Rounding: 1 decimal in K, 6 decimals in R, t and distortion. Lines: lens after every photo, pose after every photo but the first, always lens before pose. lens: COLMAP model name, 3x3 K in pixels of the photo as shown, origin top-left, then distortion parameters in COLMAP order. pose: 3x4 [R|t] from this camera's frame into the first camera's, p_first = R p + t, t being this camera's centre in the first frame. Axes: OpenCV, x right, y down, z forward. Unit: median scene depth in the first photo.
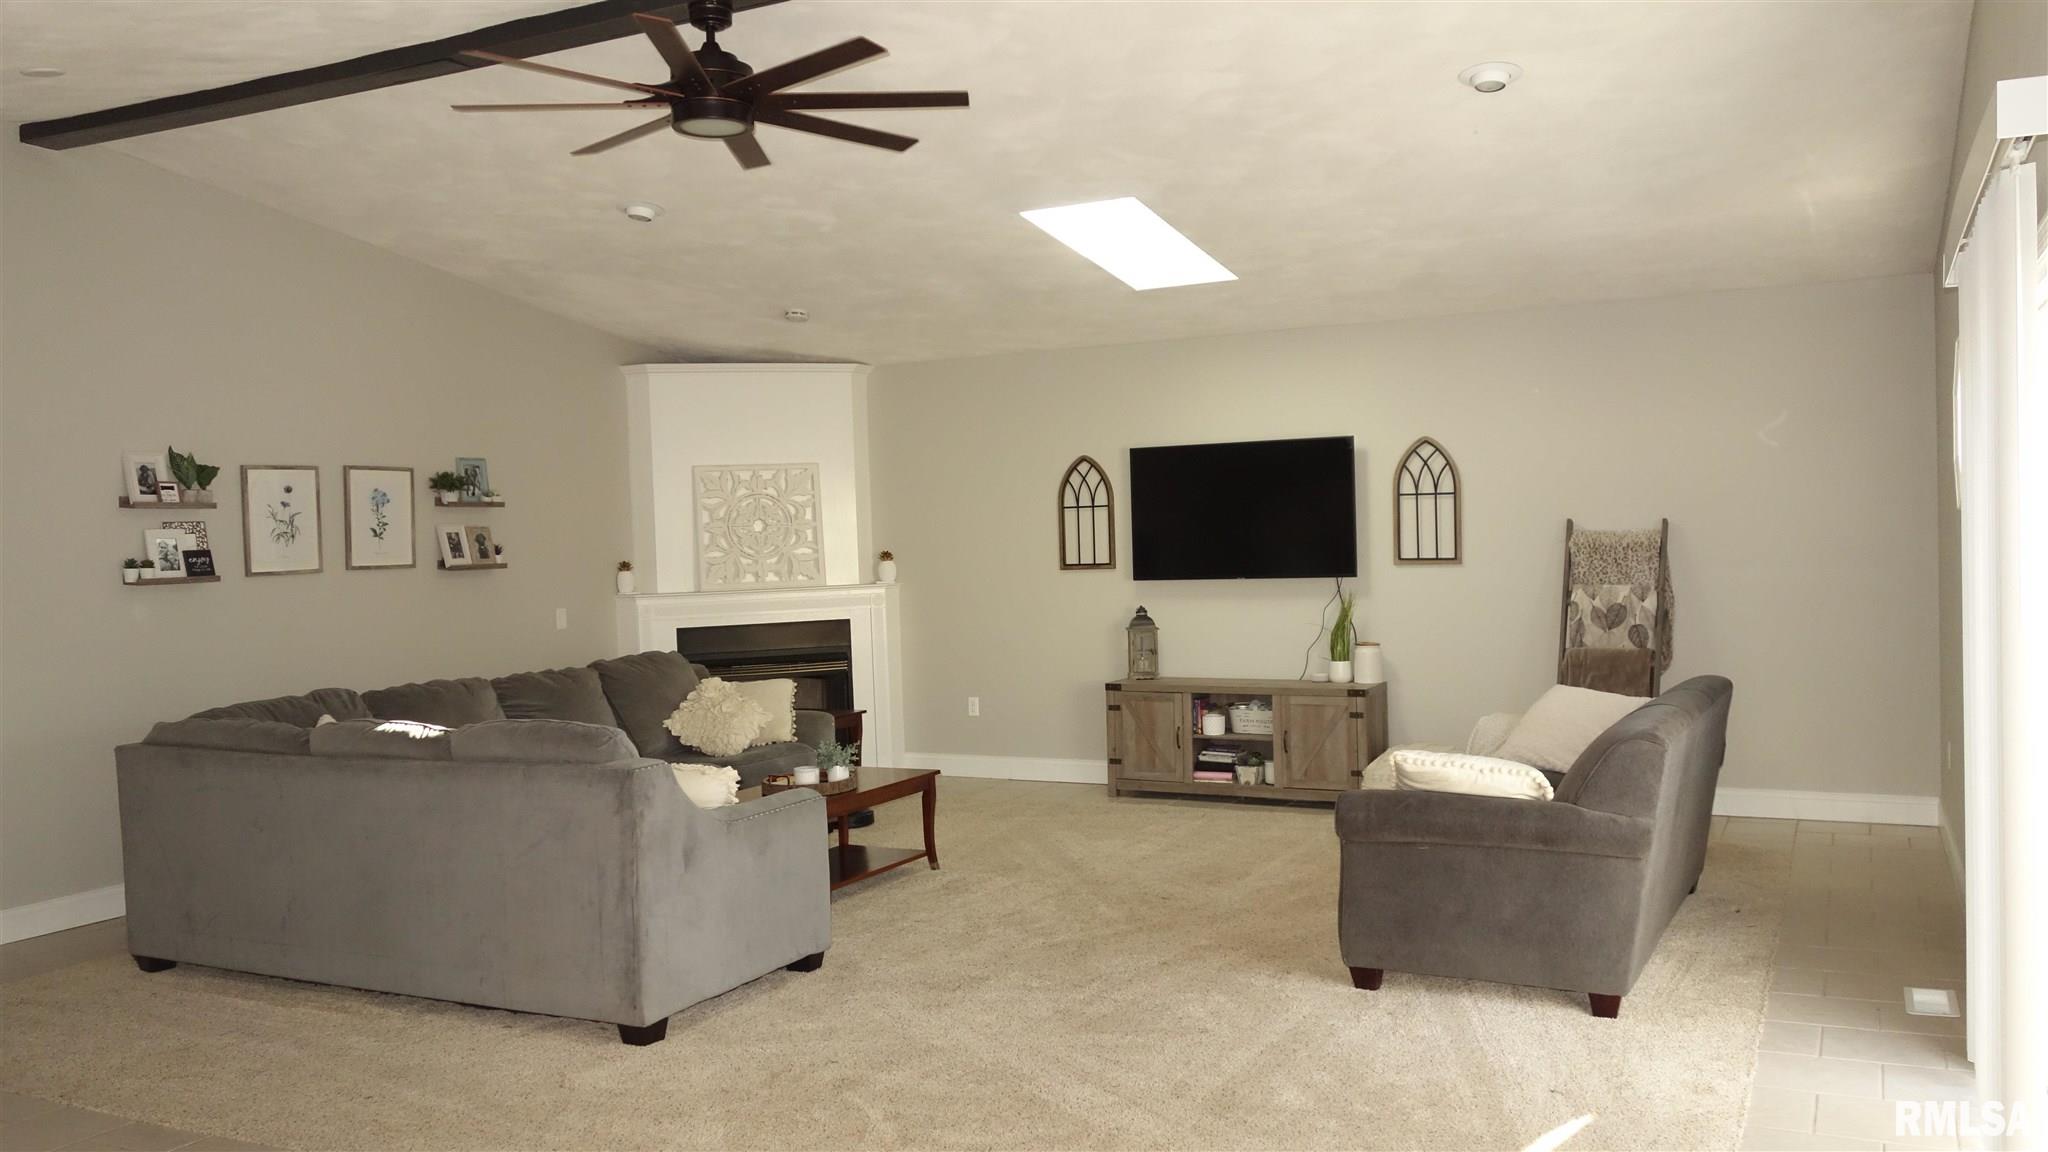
lens RADIAL K [[1595.6, 0, 1021.4], [0, 1595.6, 562.7], [0, 0, 1]] dist [0.009061, -0.002127]
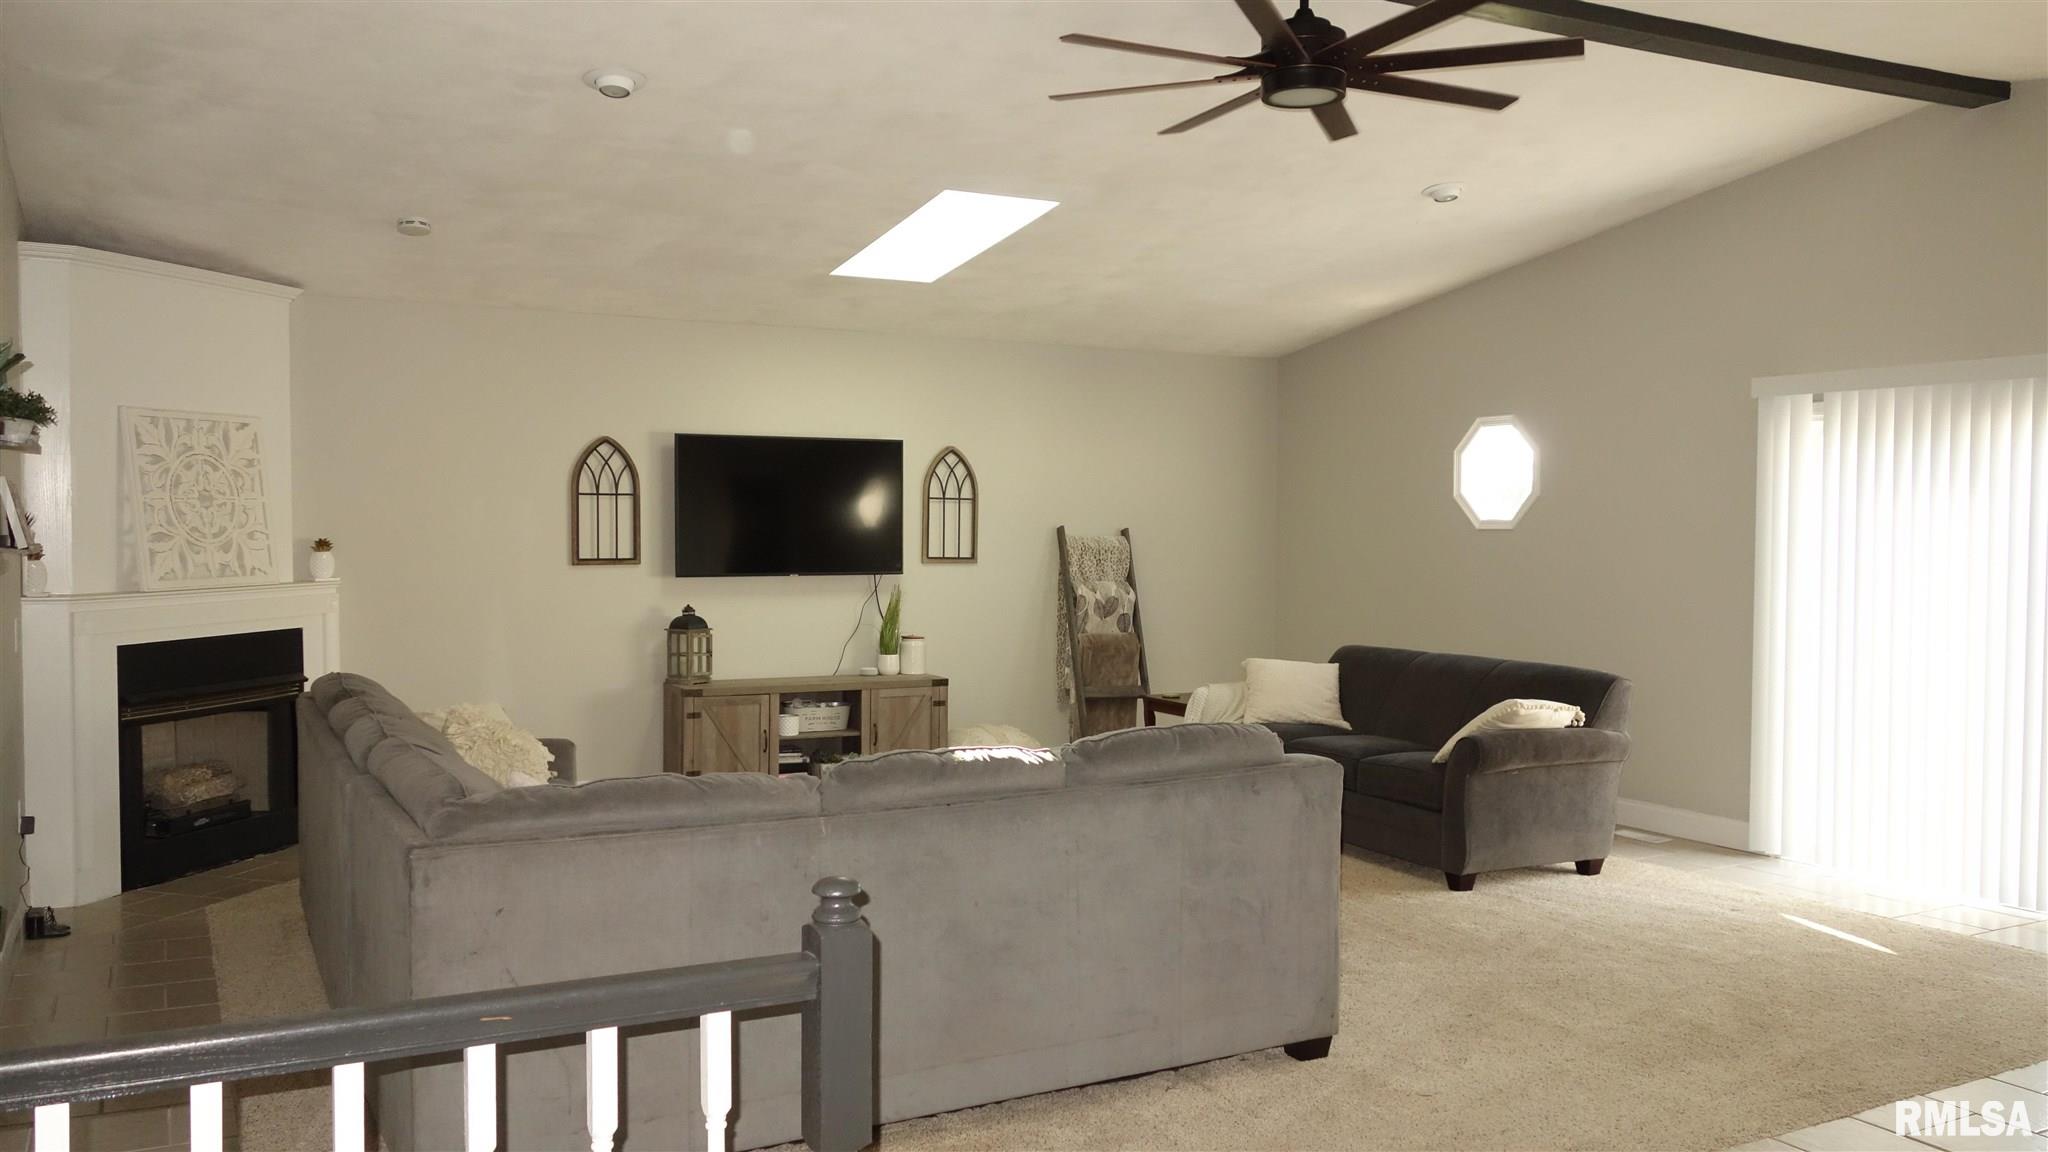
lens RADIAL K [[1595.6, 0, 1012.6], [0, 1595.6, 593.2], [0, 0, 1]] dist [0.009061, -0.002127]
pose [[0.572061, -0.004165, 0.820200, -0.620382], [-0.006719, 0.999930, 0.009764, 0.010803], [-0.820184, -0.011096, 0.571993, 0.339929]]
